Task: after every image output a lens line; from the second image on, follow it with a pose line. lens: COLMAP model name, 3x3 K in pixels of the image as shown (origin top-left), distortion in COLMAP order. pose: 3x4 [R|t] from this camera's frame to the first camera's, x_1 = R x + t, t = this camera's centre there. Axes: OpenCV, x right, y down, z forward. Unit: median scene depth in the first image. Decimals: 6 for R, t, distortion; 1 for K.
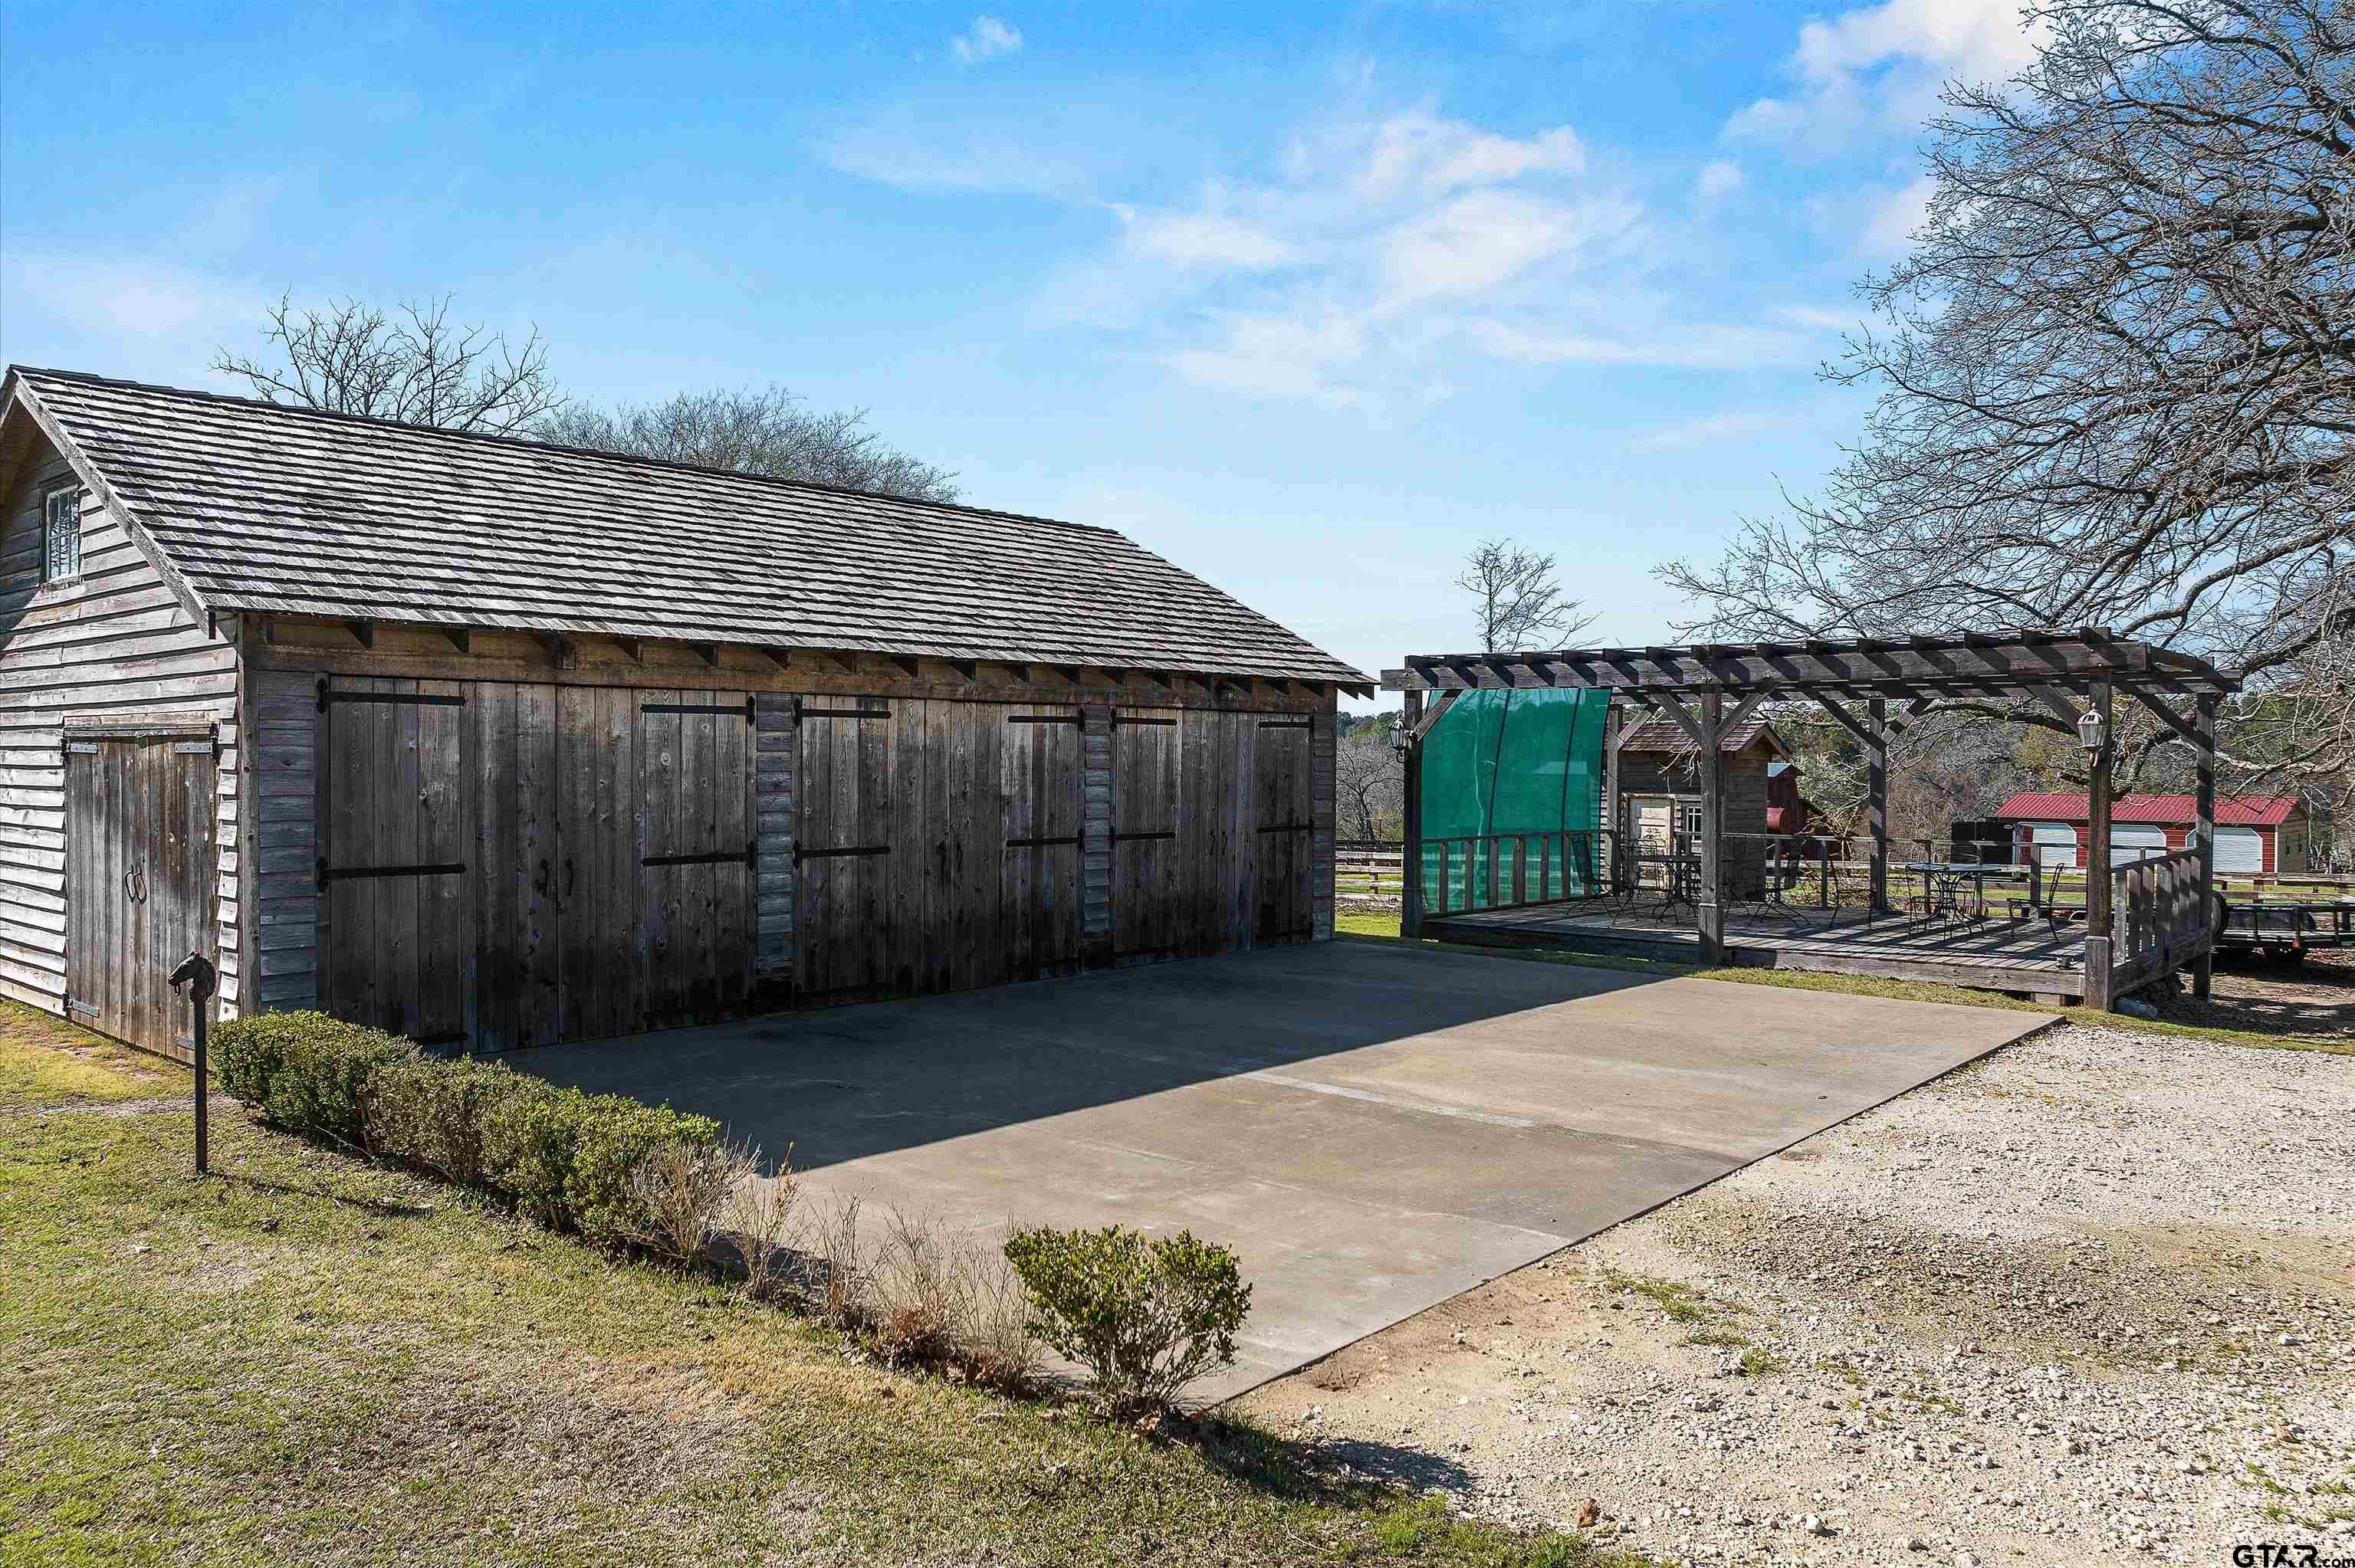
lens RADIAL K [[1744.9, 0, 1175.6], [0, 1744.9, 800.3], [0, 0, 1]] dist [-0.046168, 0.009407]
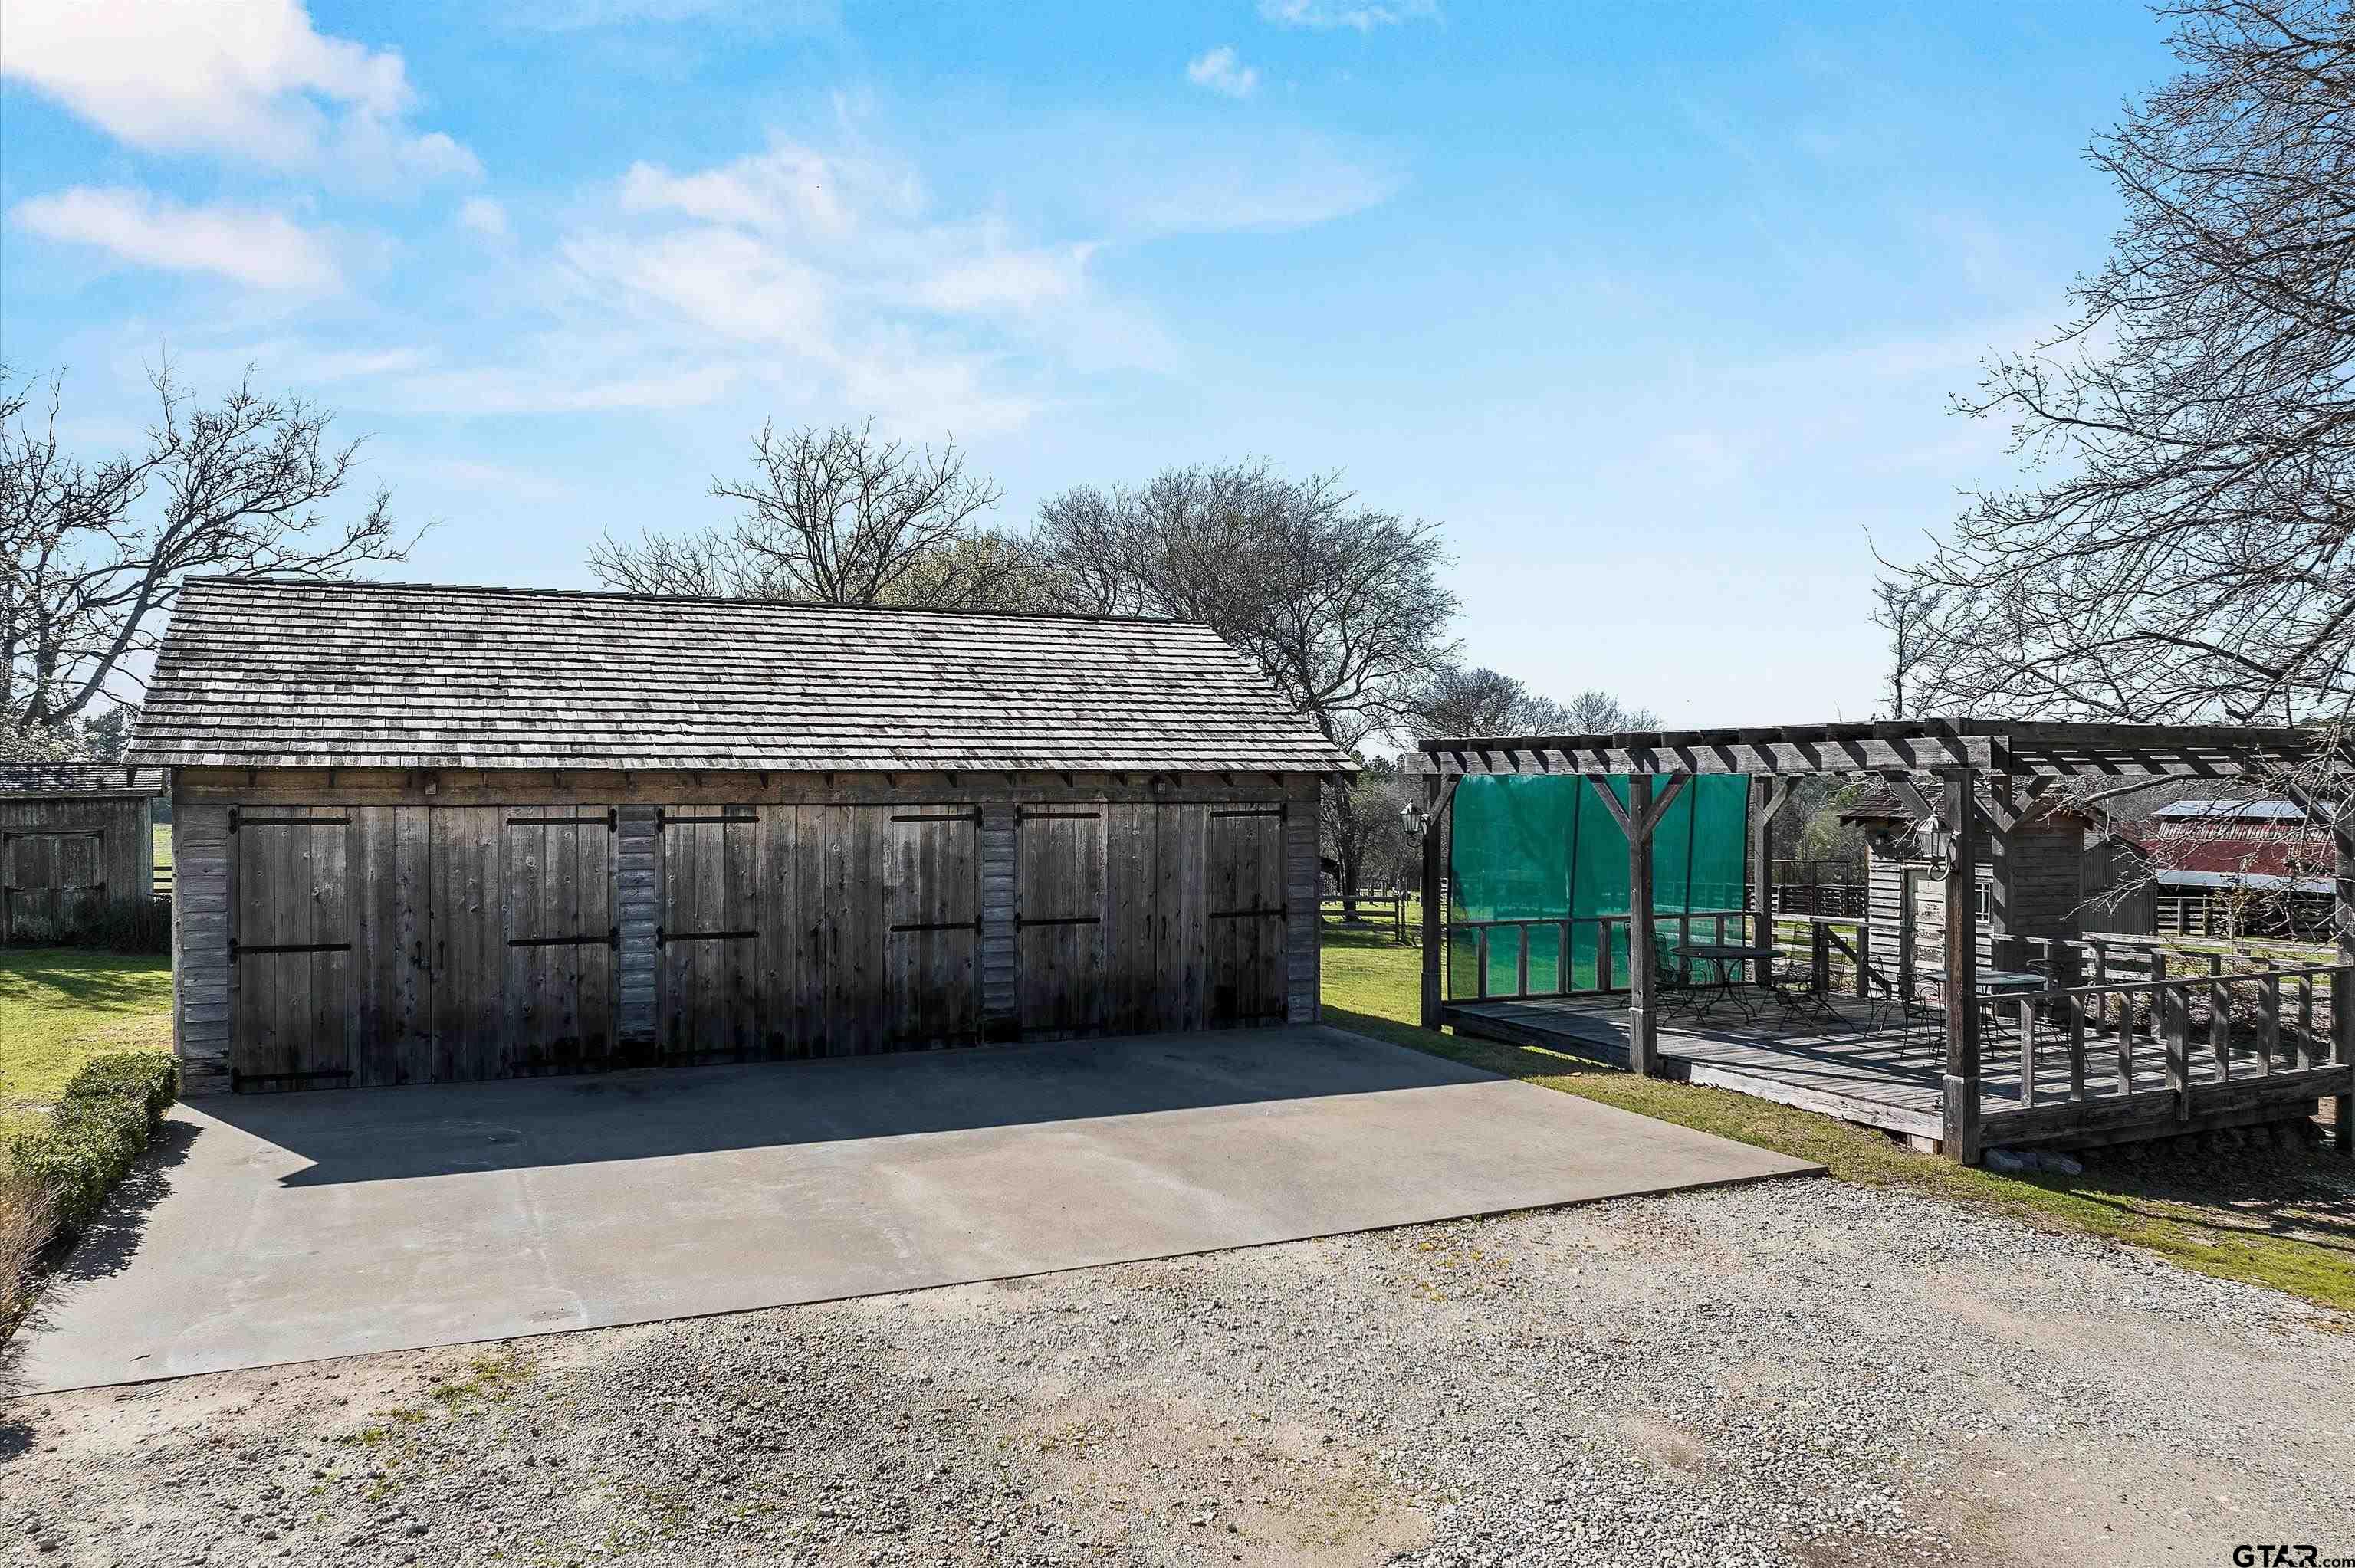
lens RADIAL K [[1744.9, 0, 1167.2], [0, 1744.9, 775.8], [0, 0, 1]] dist [-0.046168, 0.009407]
pose [[0.907379, -0.005917, -0.420271, 0.611358], [-0.005130, 0.999671, -0.025150, -0.052881], [0.420282, 0.024976, 0.907050, 0.049917]]
